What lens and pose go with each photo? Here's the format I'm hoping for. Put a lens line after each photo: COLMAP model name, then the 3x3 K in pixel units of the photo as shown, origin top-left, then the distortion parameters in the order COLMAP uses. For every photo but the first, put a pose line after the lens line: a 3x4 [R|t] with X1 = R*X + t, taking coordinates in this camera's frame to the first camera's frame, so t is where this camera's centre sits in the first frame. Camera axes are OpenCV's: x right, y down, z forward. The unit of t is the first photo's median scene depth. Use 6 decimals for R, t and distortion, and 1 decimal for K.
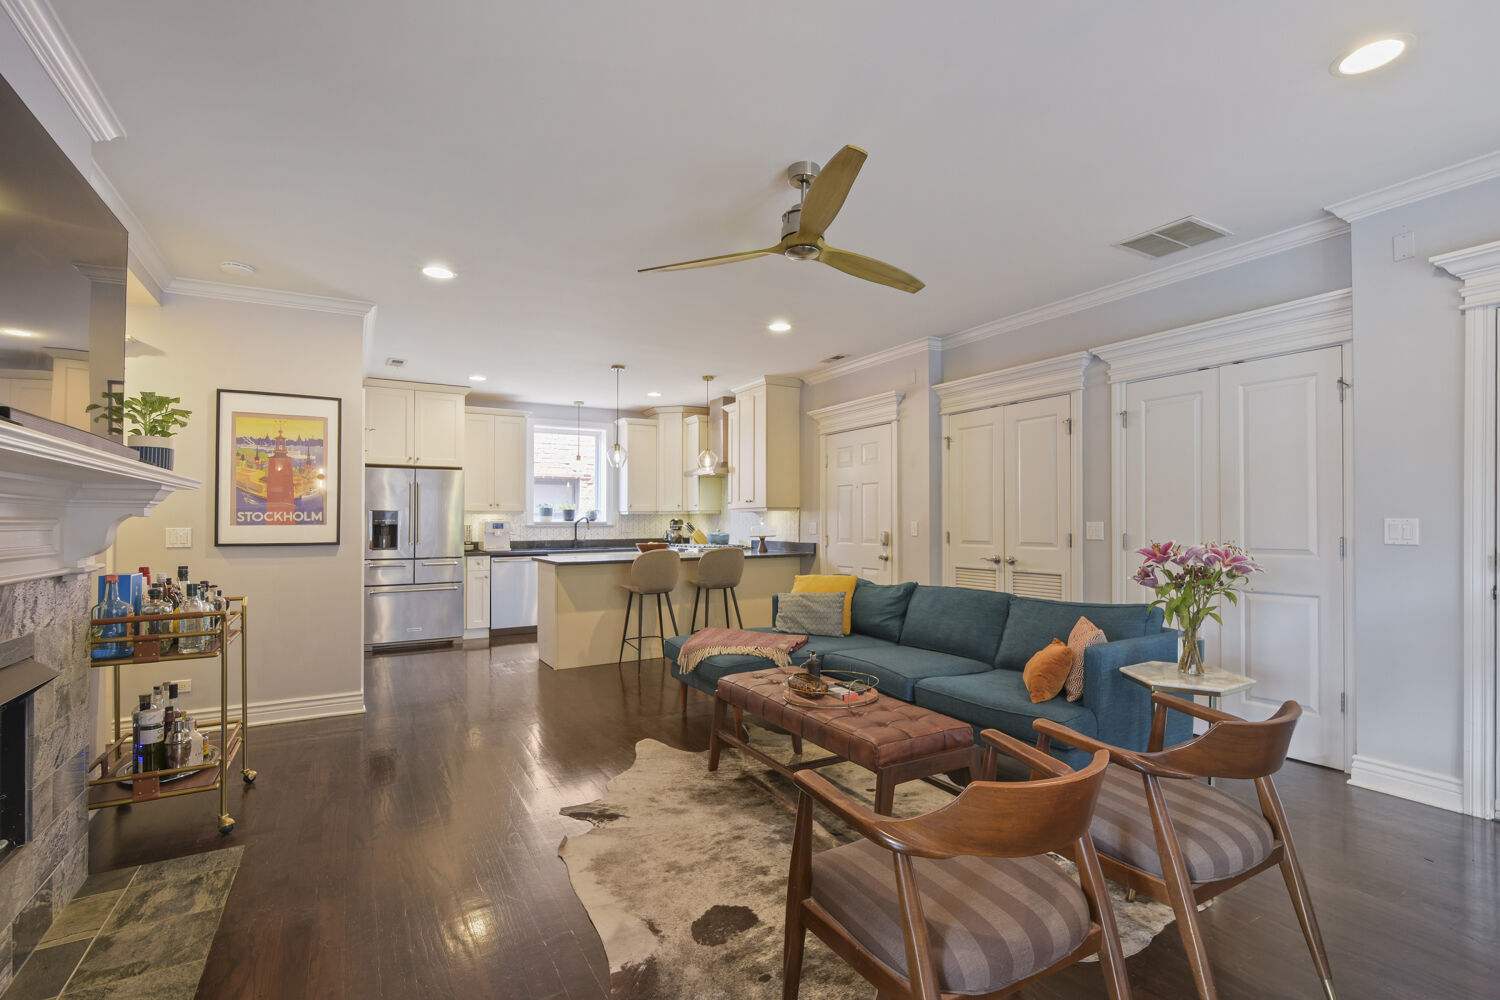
lens RADIAL K [[718.3, 0, 825.4], [0, 718.3, 514.7], [0, 0, 1]] dist [-0.012596, 0.000029]
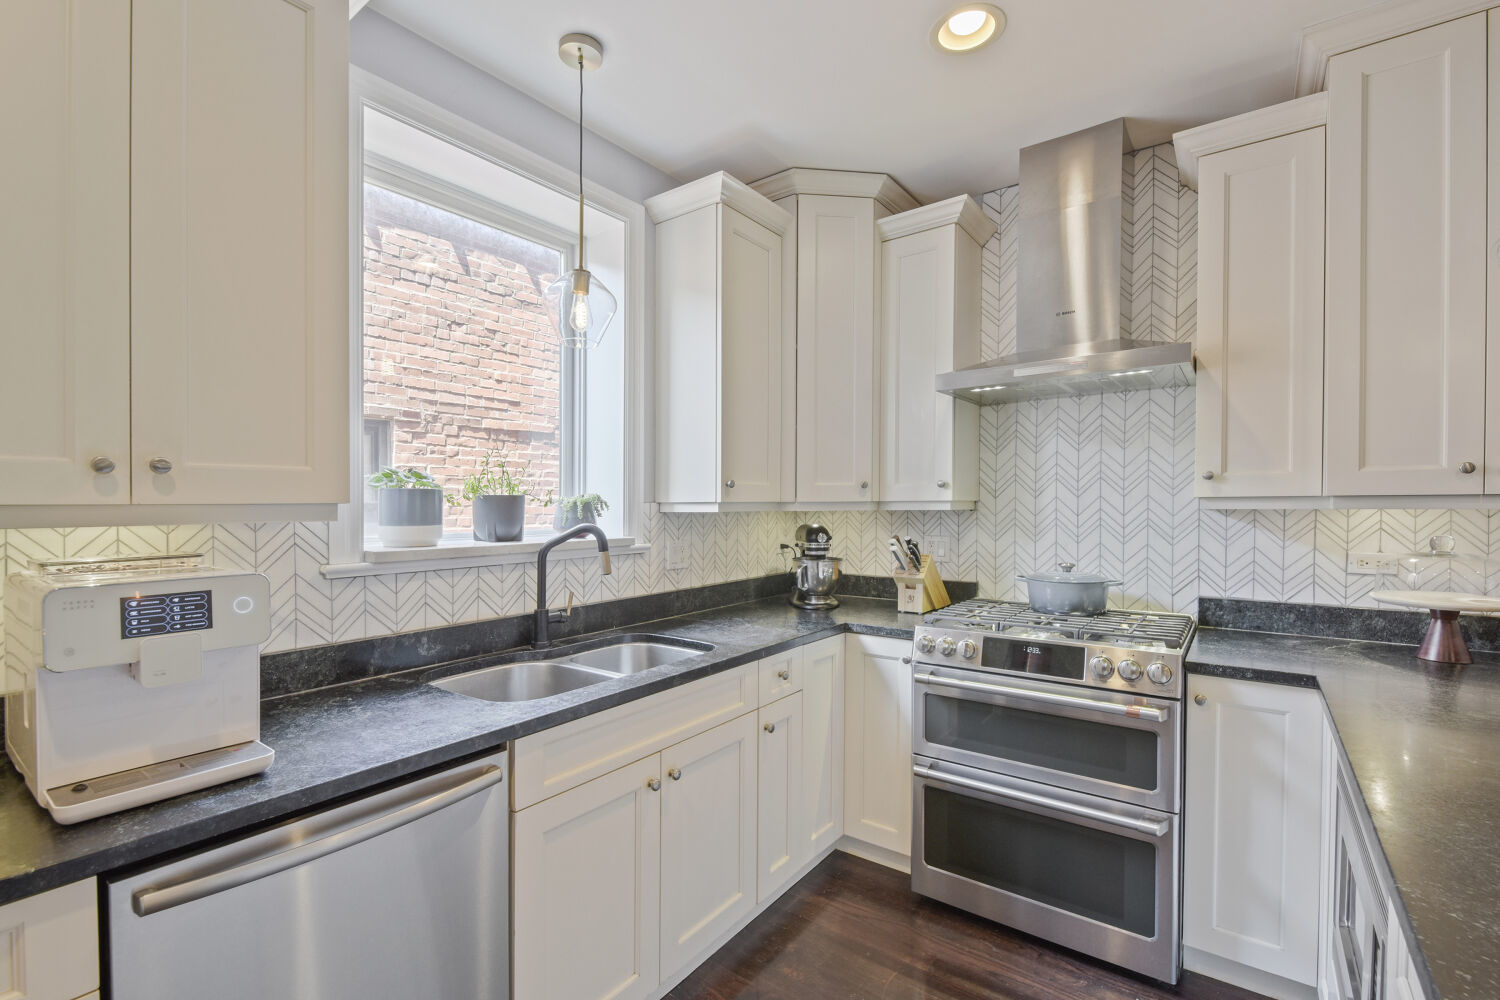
lens RADIAL K [[663.1, 0, 806.8], [0, 663.1, 512.6], [0, 0, 1]] dist [0.001891, -0.002757]
pose [[0.933538, -0.003980, 0.358456, -0.401304], [-0.003469, 0.999791, 0.020135, -0.007412], [-0.358461, -0.020041, 0.933330, 0.866683]]
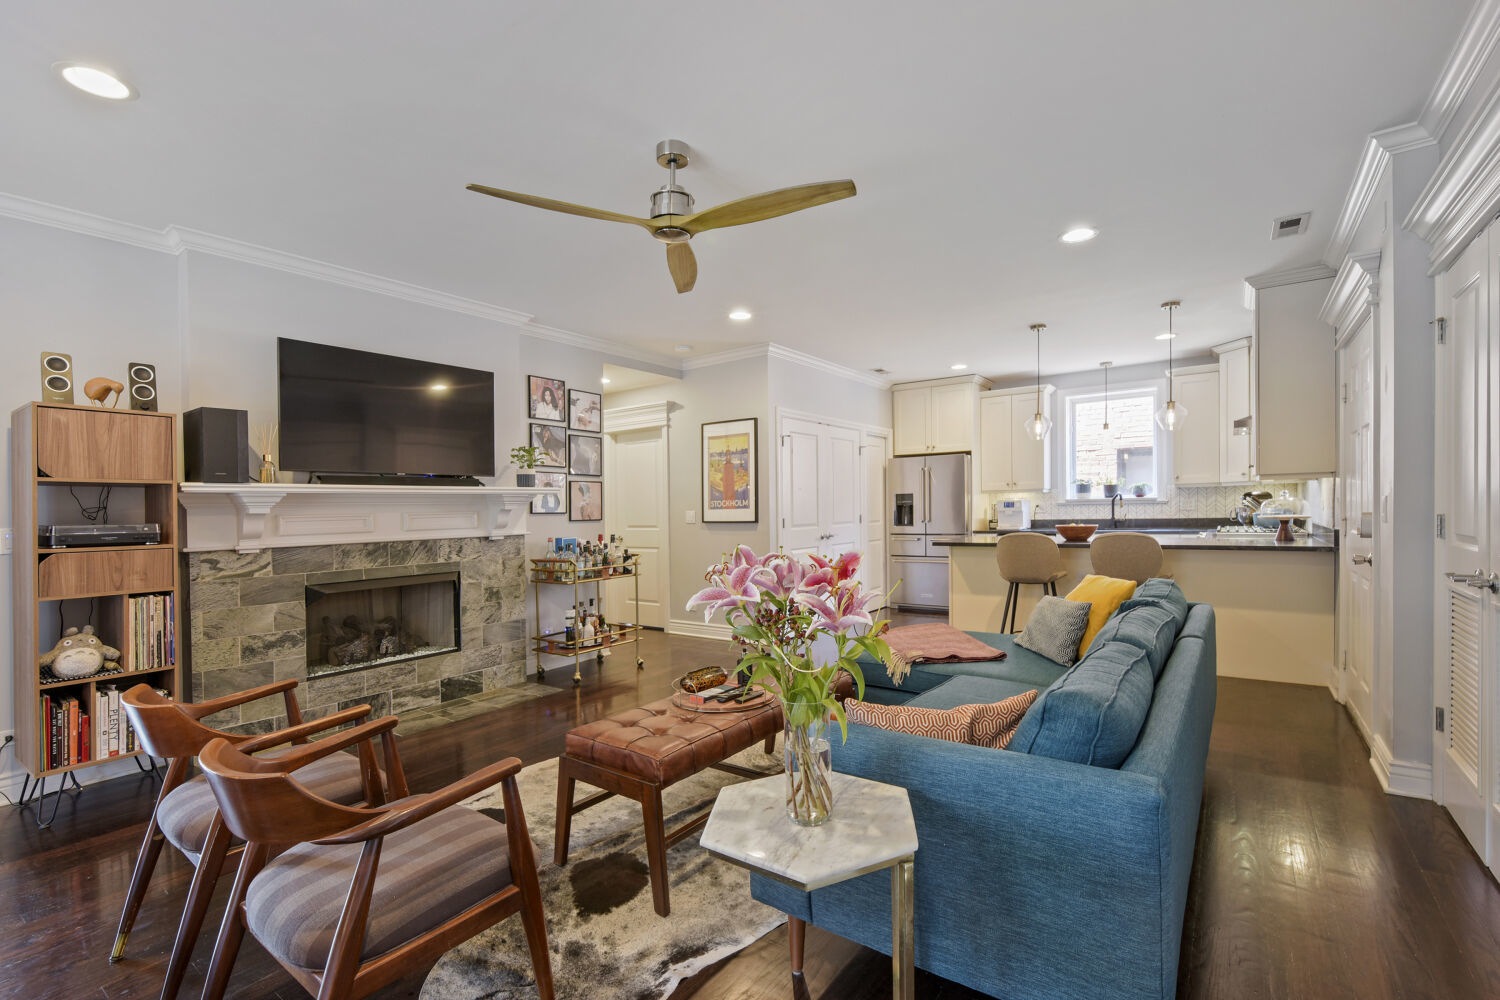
lens RADIAL K [[663.1, 0, 717.5], [0, 663.1, 519.4], [0, 0, 1]] dist [0.001891, -0.002757]
pose [[0.288737, 0.012355, -0.957329, 0.342833], [0.030935, 0.999274, 0.022226, 0.002973], [0.956909, -0.036033, 0.288145, 0.345133]]
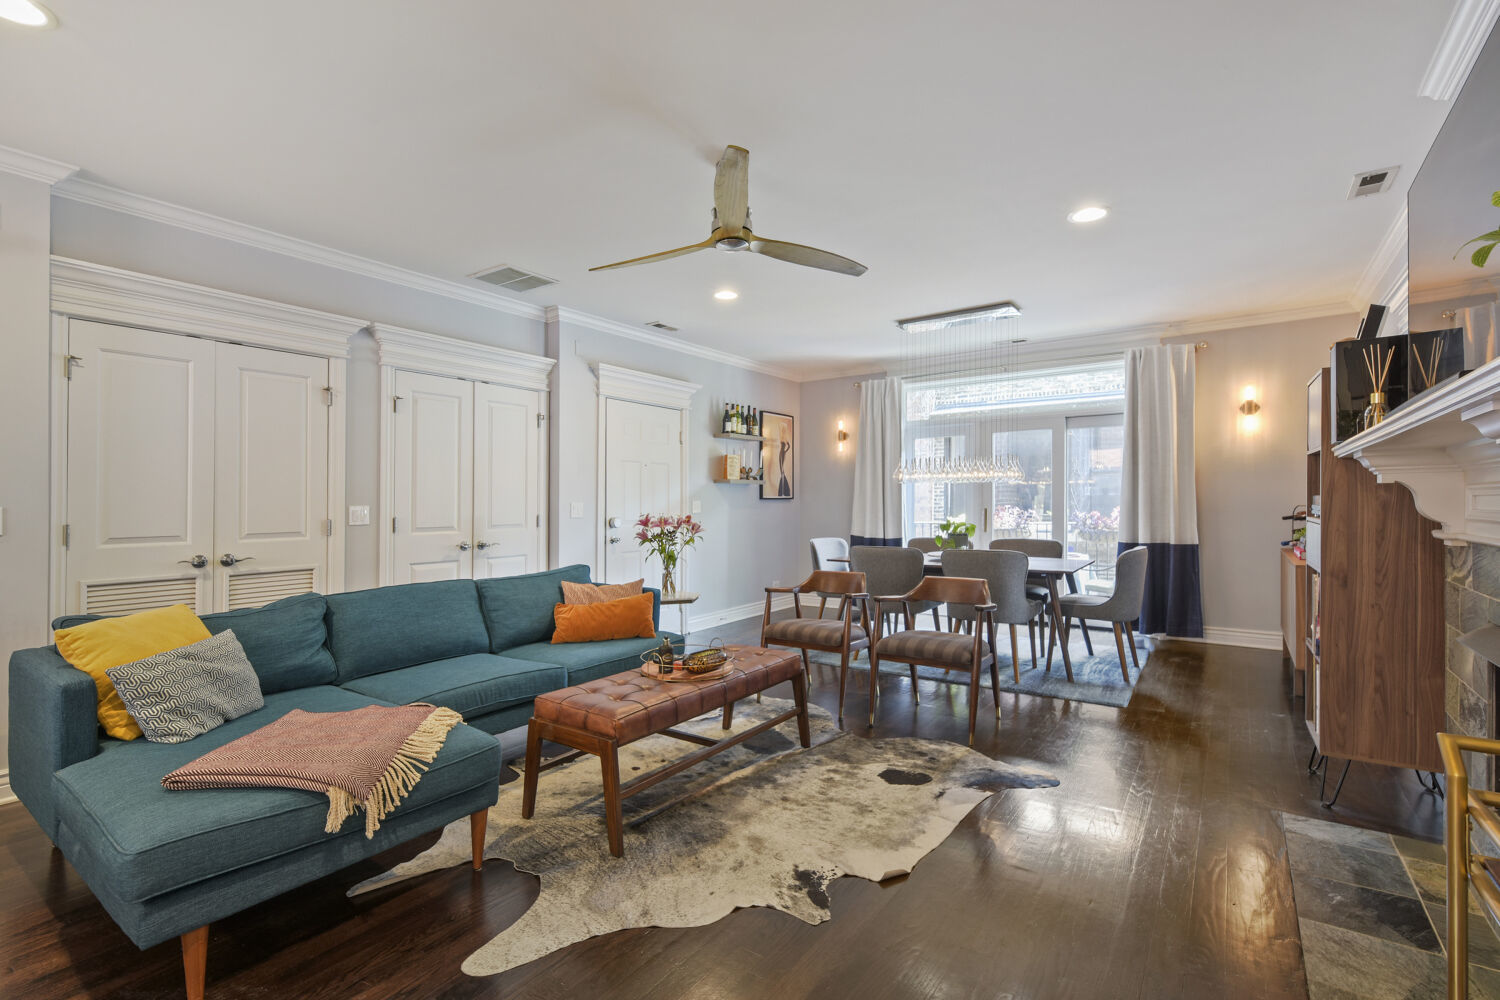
lens RADIAL K [[663.1, 0, 738.7], [0, 663.1, 507.1], [0, 0, 1]] dist [0.001891, -0.002757]
pose [[-0.341826, 0.004028, 0.939755, -0.401588], [0.003317, 0.999990, -0.003080, 0.010705], [-0.939757, 0.002065, -0.341836, 0.554217]]
